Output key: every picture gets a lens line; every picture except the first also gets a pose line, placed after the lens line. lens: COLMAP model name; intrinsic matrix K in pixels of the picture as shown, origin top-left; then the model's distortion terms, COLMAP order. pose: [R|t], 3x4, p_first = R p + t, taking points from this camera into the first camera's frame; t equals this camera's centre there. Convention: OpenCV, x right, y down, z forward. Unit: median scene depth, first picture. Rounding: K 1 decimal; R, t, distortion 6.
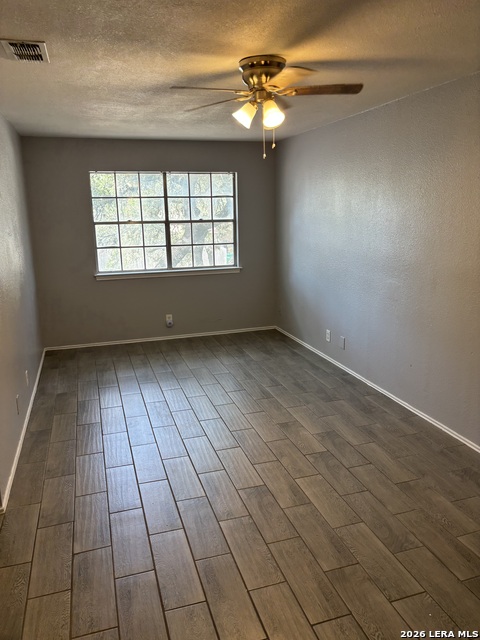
lens RADIAL K [[486.1, 0, 236.8], [0, 486.1, 315.9], [0, 0, 1]] dist [0.025130, -0.014304]
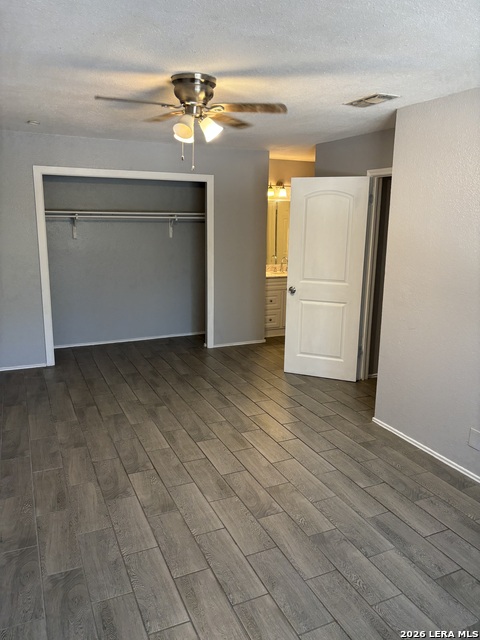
lens RADIAL K [[486.1, 0, 239.5], [0, 486.1, 319.6], [0, 0, 1]] dist [0.025130, -0.014304]
pose [[-0.991733, 0.031381, -0.124425, 0.058159], [-0.024569, 0.905259, 0.424148, -0.290206], [0.125947, 0.423699, -0.897004, 1.270278]]
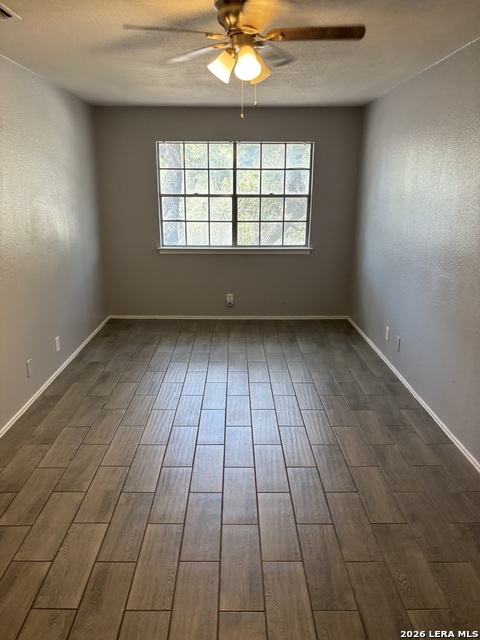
lens RADIAL K [[486.1, 0, 234.3], [0, 486.1, 325.3], [0, 0, 1]] dist [0.025130, -0.014304]
pose [[0.954363, 0.102350, -0.280564, 0.192336], [-0.084379, 0.993574, 0.075437, -0.018415], [0.286482, -0.048321, 0.956866, 0.105323]]
